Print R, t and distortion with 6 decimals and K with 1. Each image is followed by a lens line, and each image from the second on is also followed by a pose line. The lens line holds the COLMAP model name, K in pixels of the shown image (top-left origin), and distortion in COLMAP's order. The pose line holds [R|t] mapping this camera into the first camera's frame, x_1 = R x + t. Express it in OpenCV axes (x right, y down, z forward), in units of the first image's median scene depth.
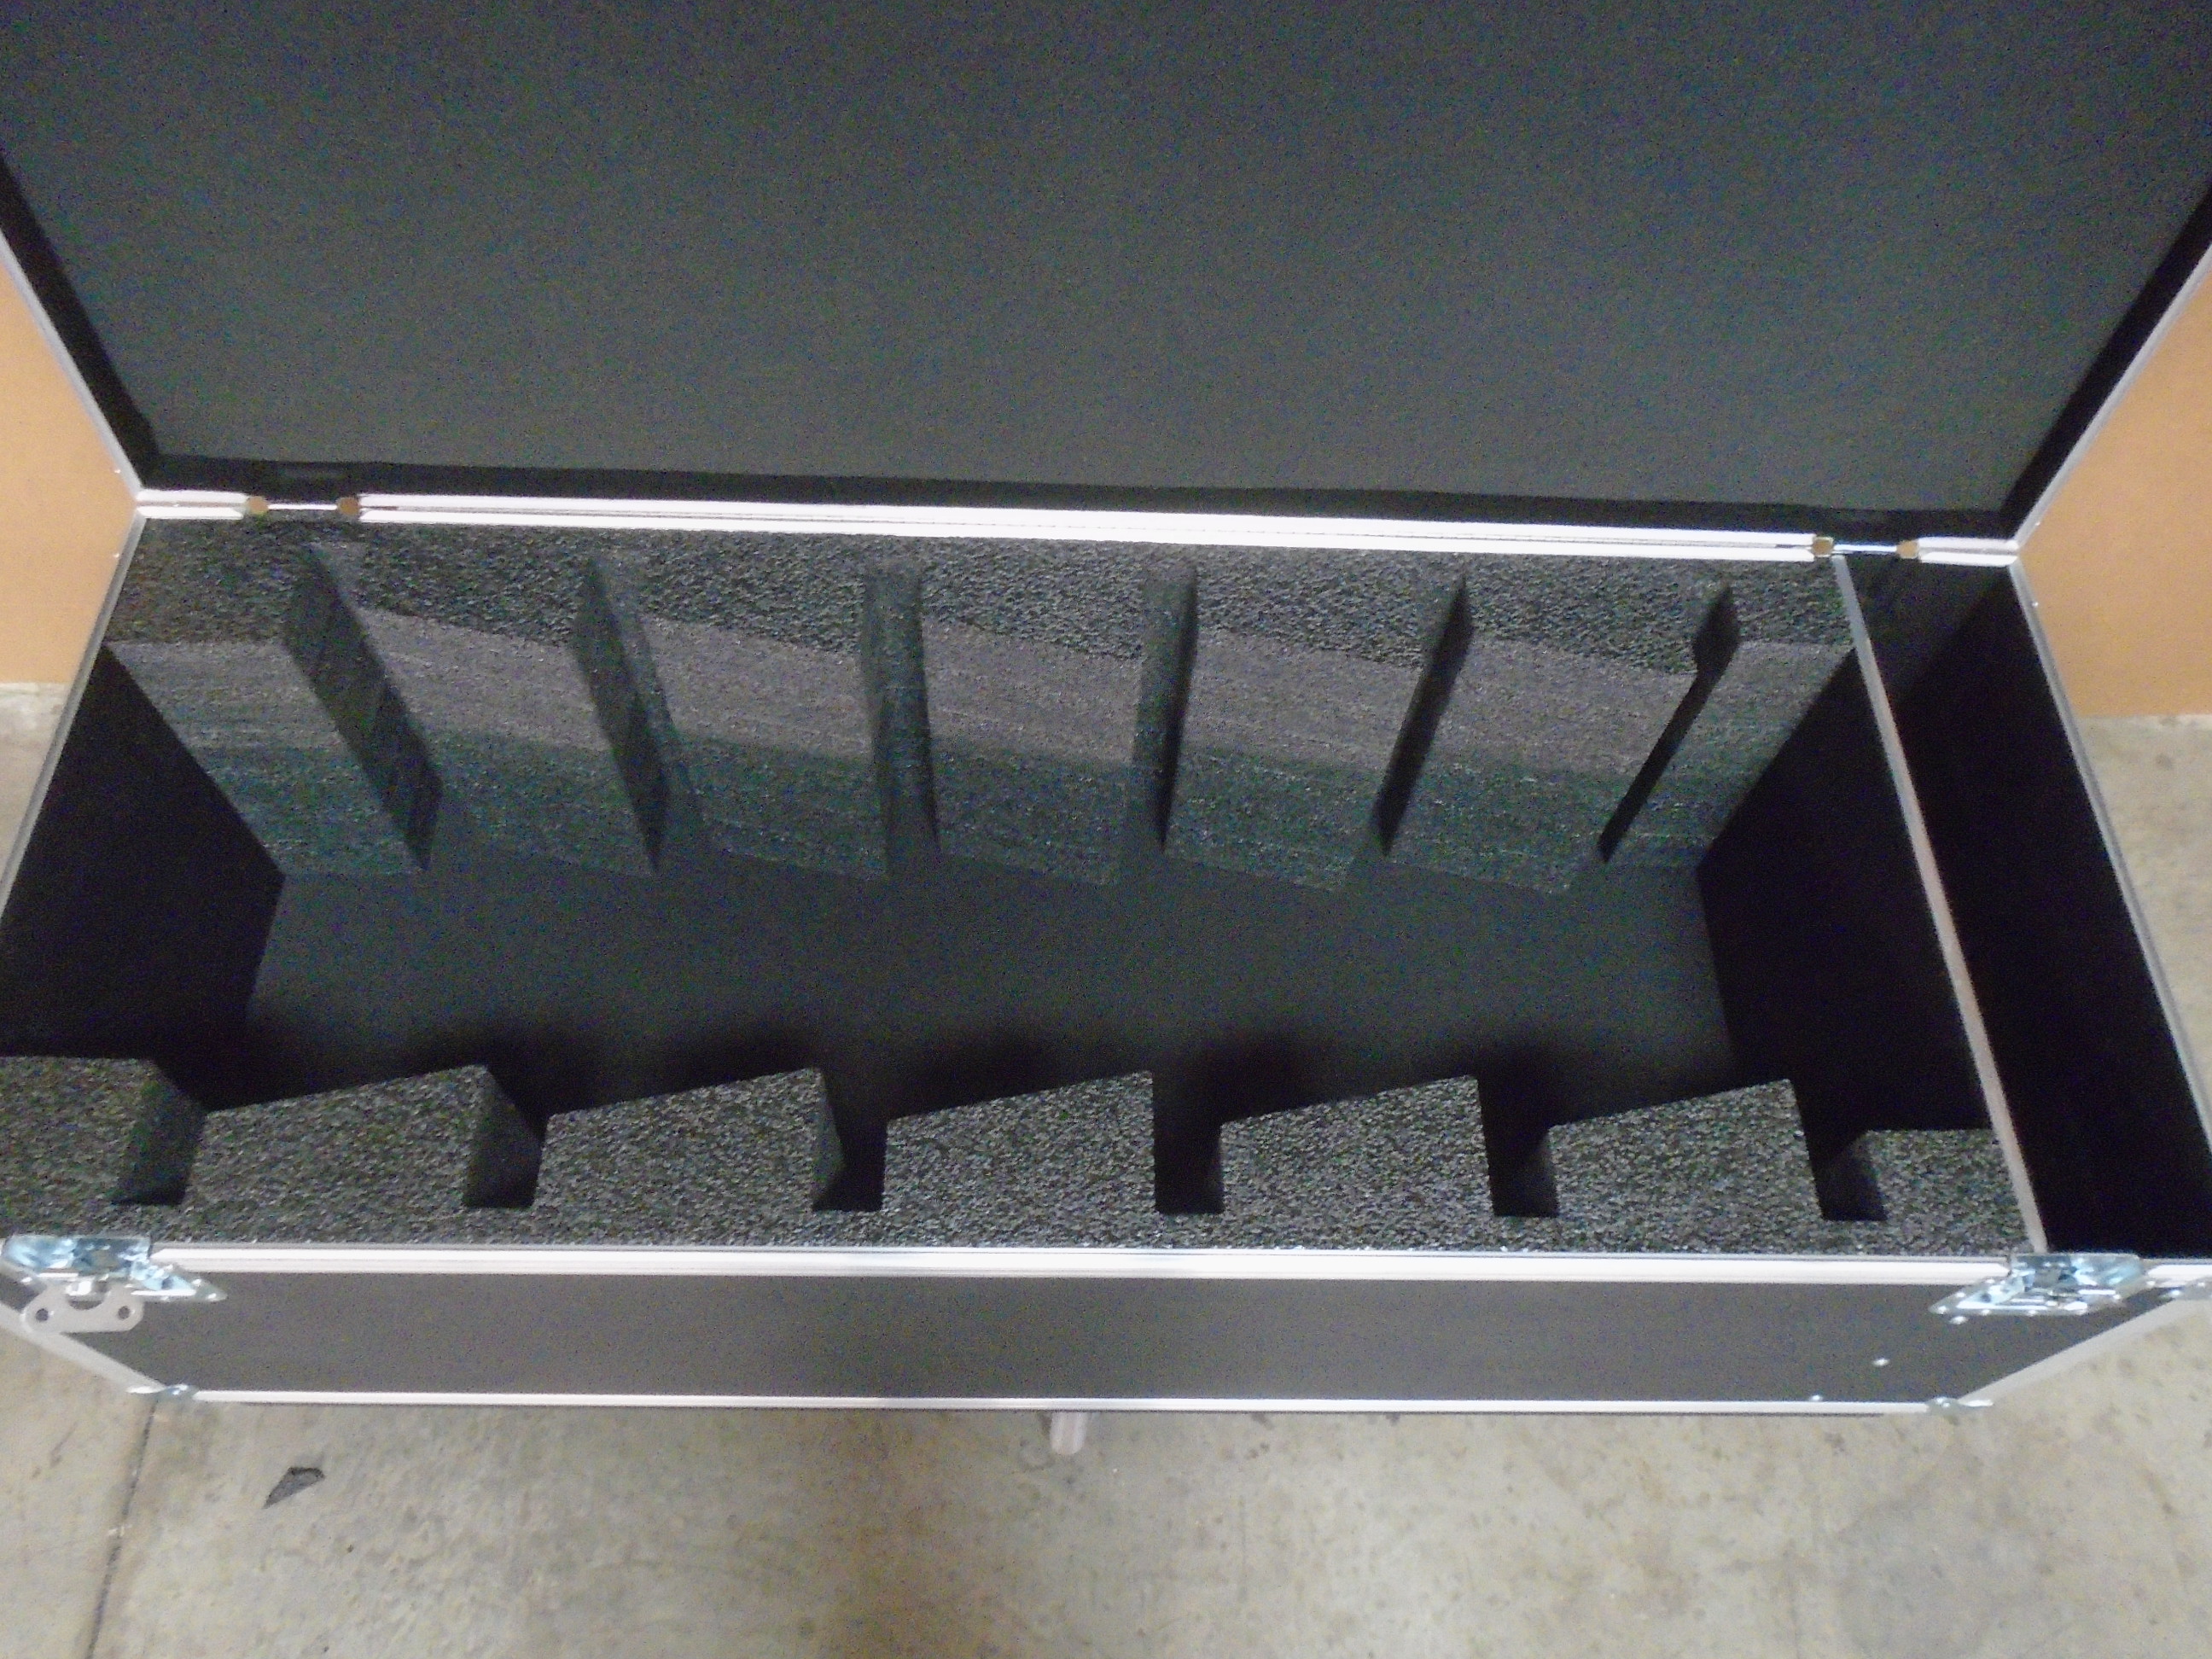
lens RADIAL K [[1698.9, 0, 1097.8], [0, 1698.9, 831.5], [0, 0, 1]] dist [-0.015285, 0.002214]
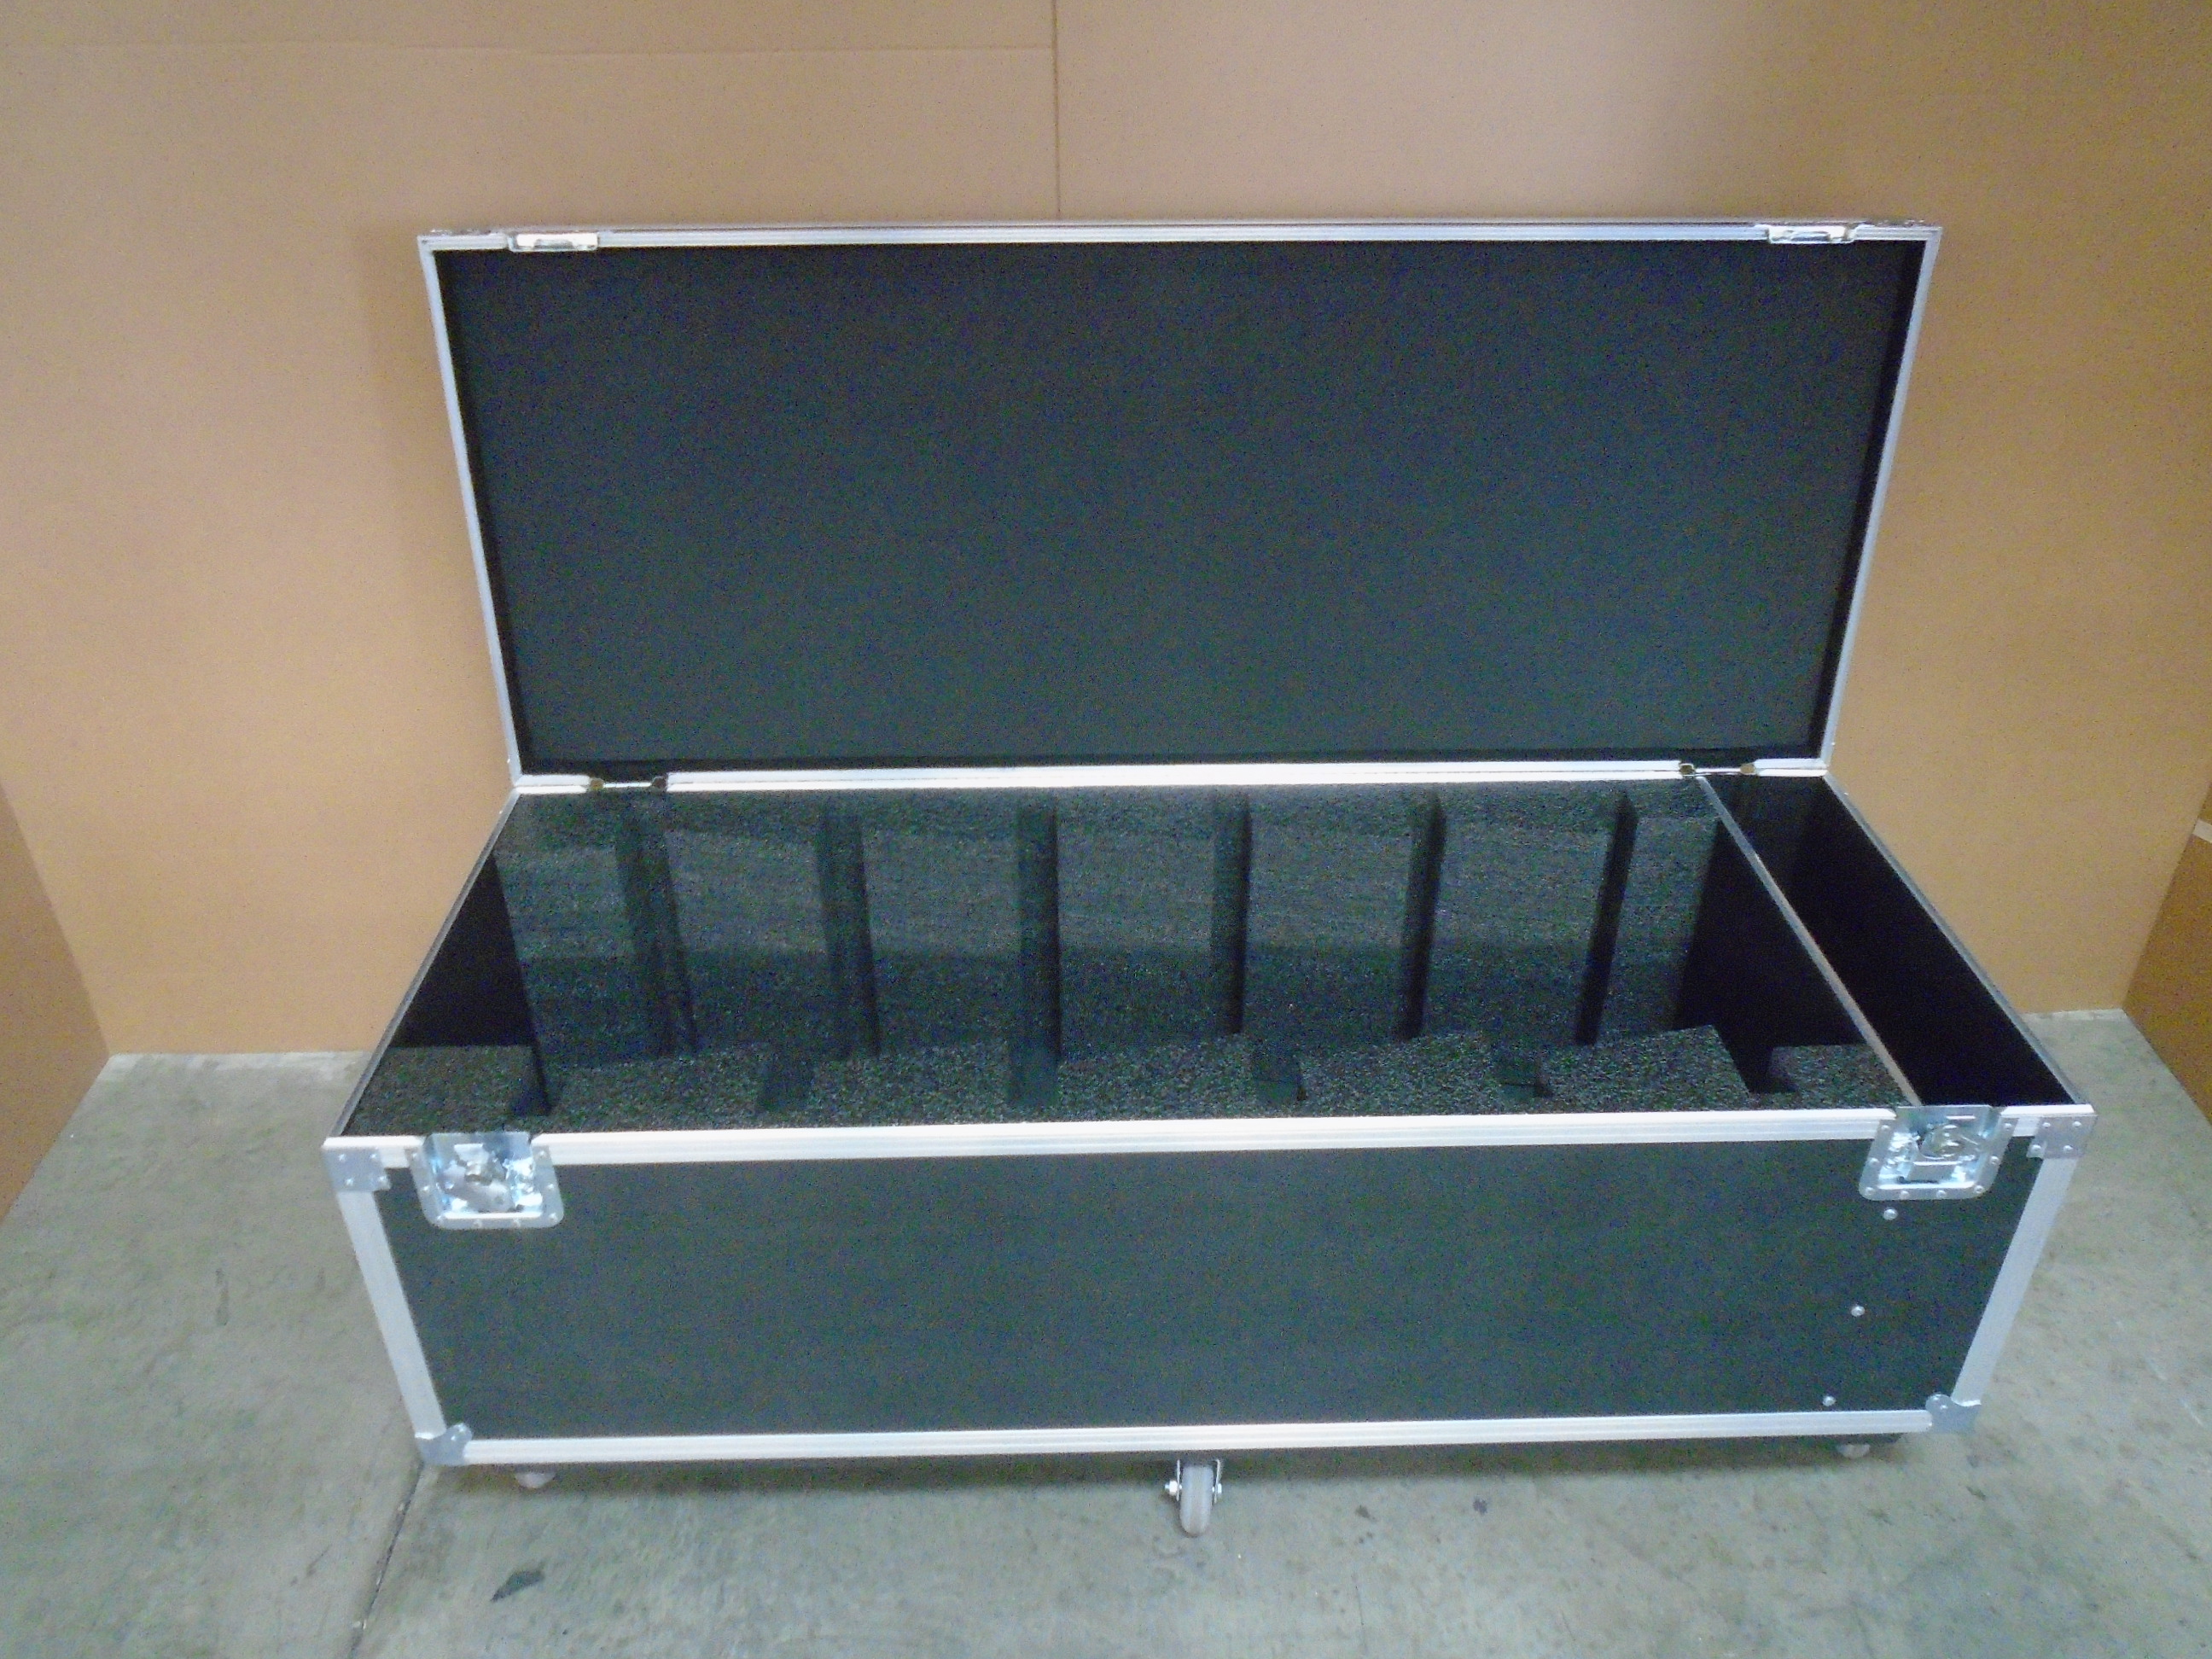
lens RADIAL K [[1698.9, 0, 1100.0], [0, 1698.9, 826.6], [0, 0, 1]] dist [-0.015285, 0.002214]
pose [[0.998787, -0.048898, -0.005741, -0.053657], [0.040504, 0.882362, -0.468824, 0.483722], [0.027991, 0.468023, 0.883273, -0.229208]]
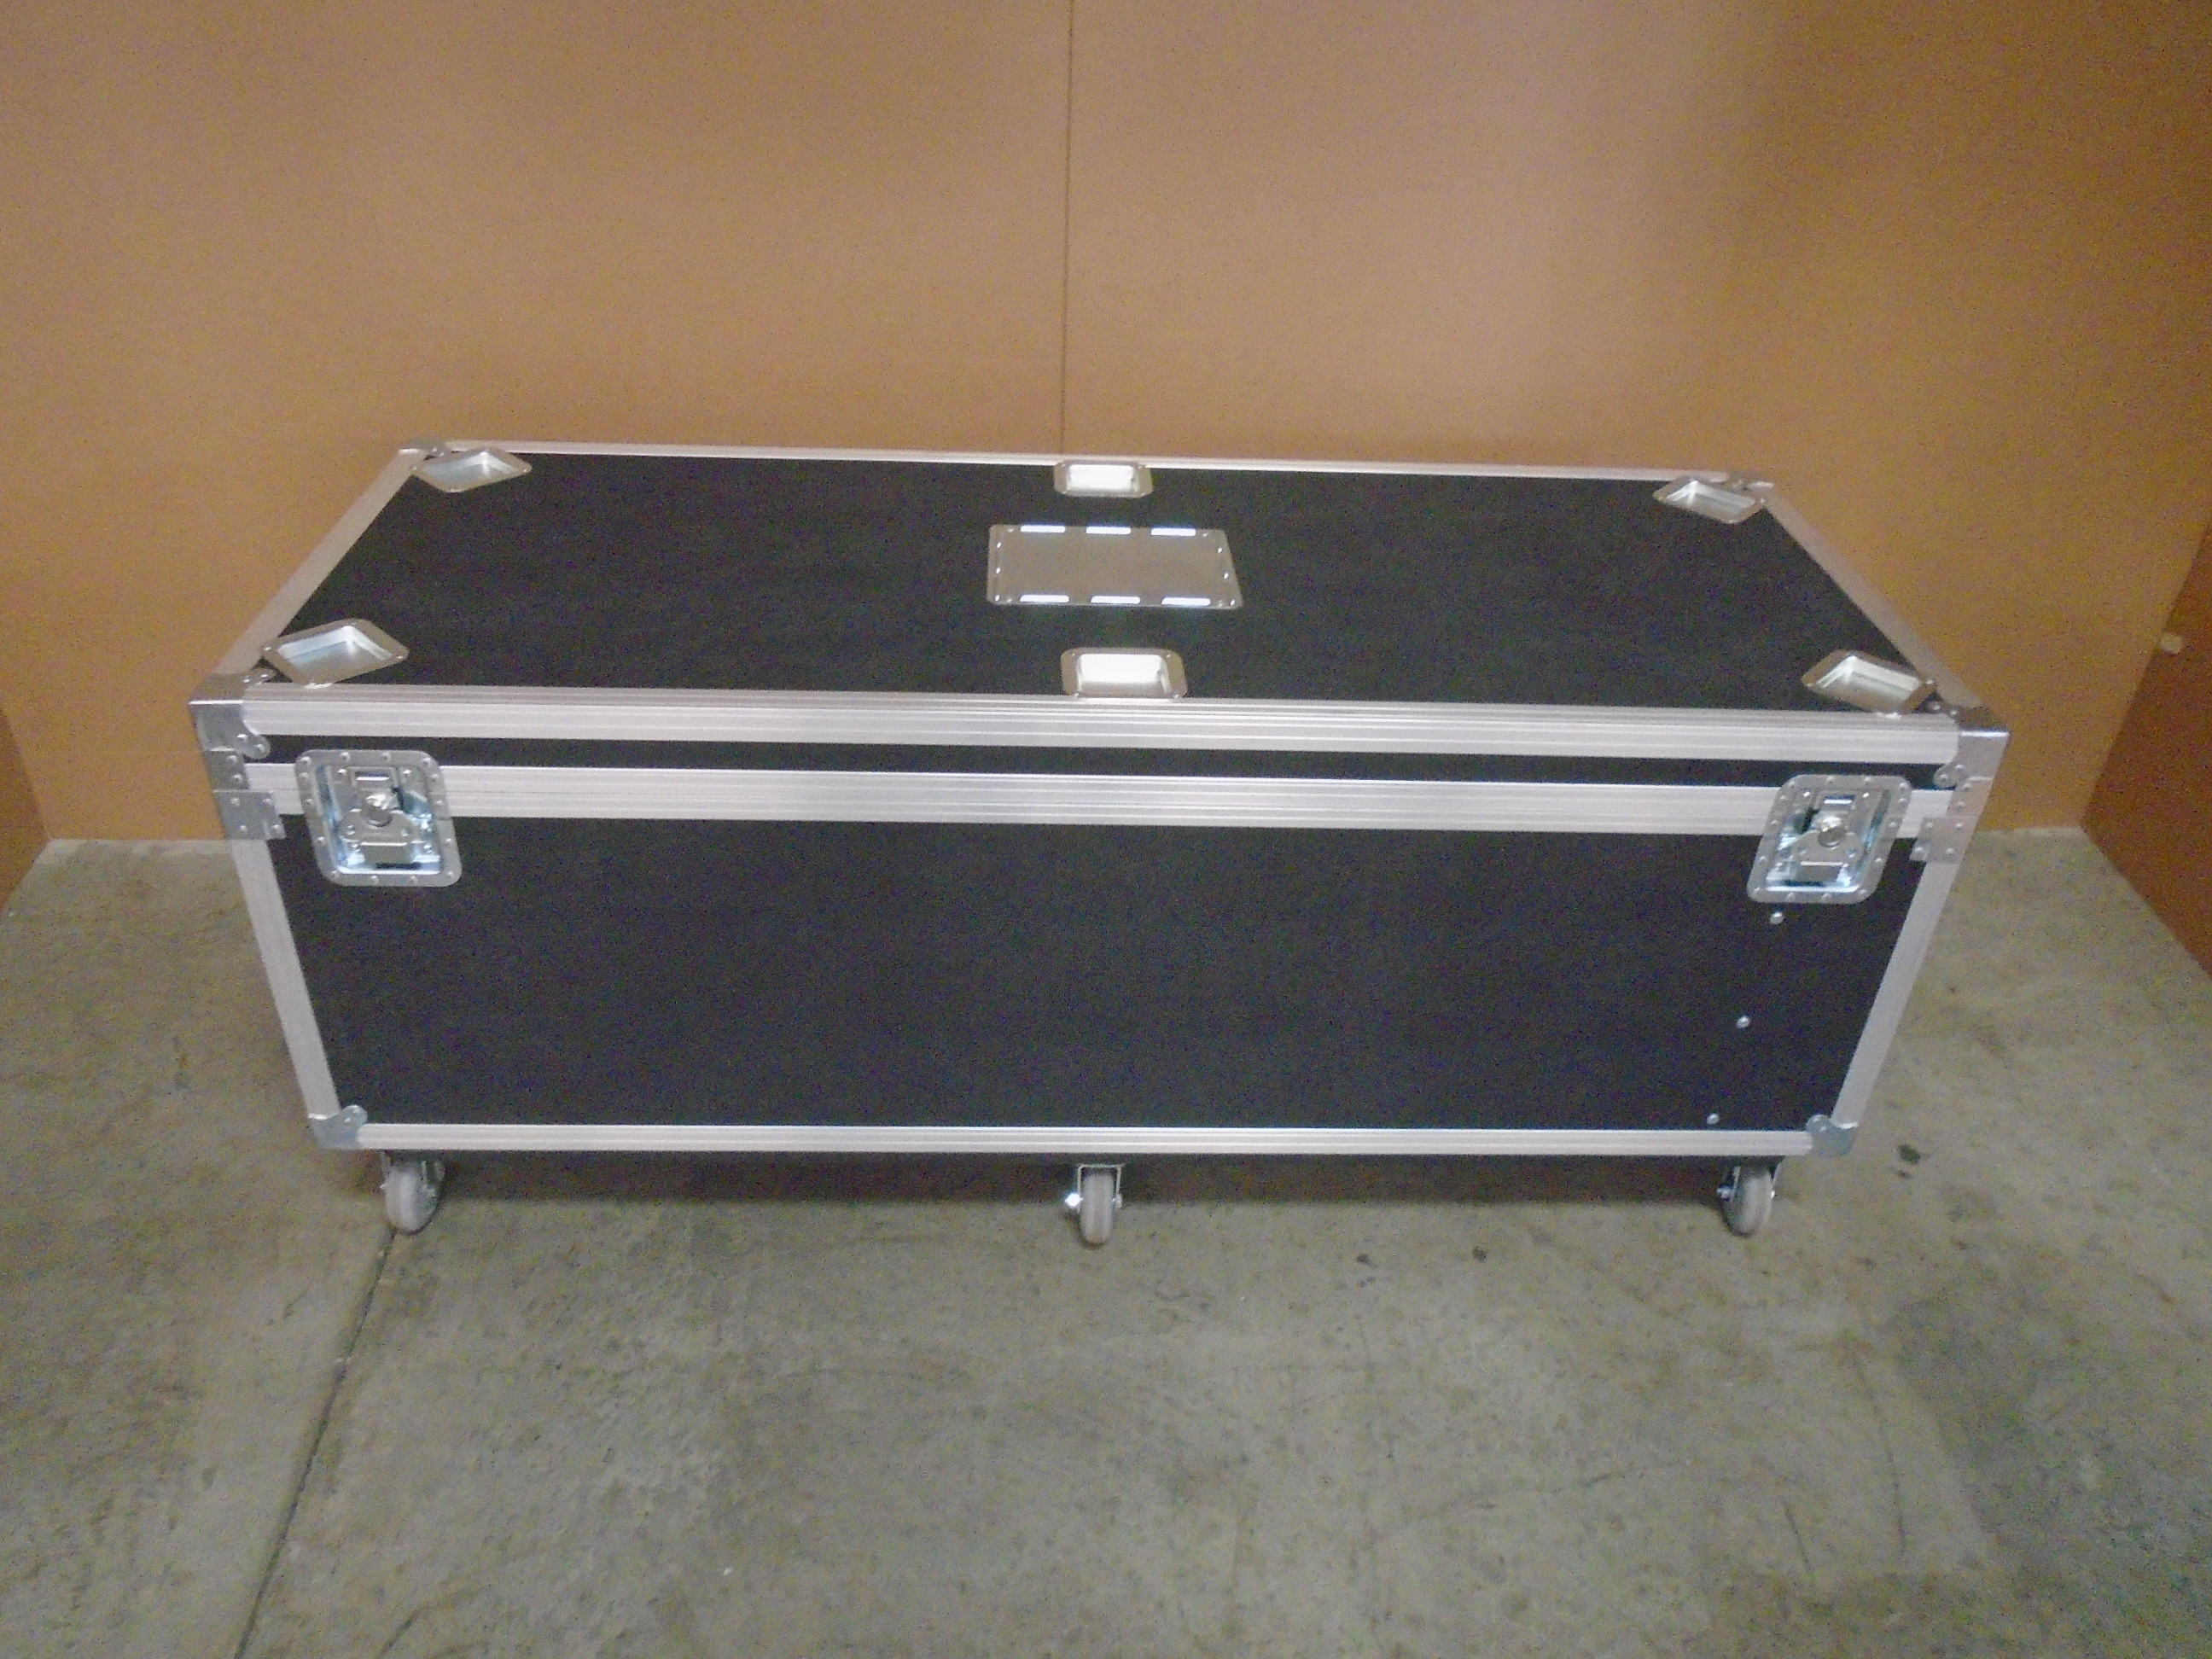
lens RADIAL K [[1698.9, 0, 1102.6], [0, 1698.9, 834.5], [0, 0, 1]] dist [-0.015285, 0.002214]
pose [[0.998301, -0.034065, 0.047263, -0.128001], [0.051330, 0.898009, -0.436972, 0.600588], [-0.027557, 0.438656, 0.898233, -0.144582]]
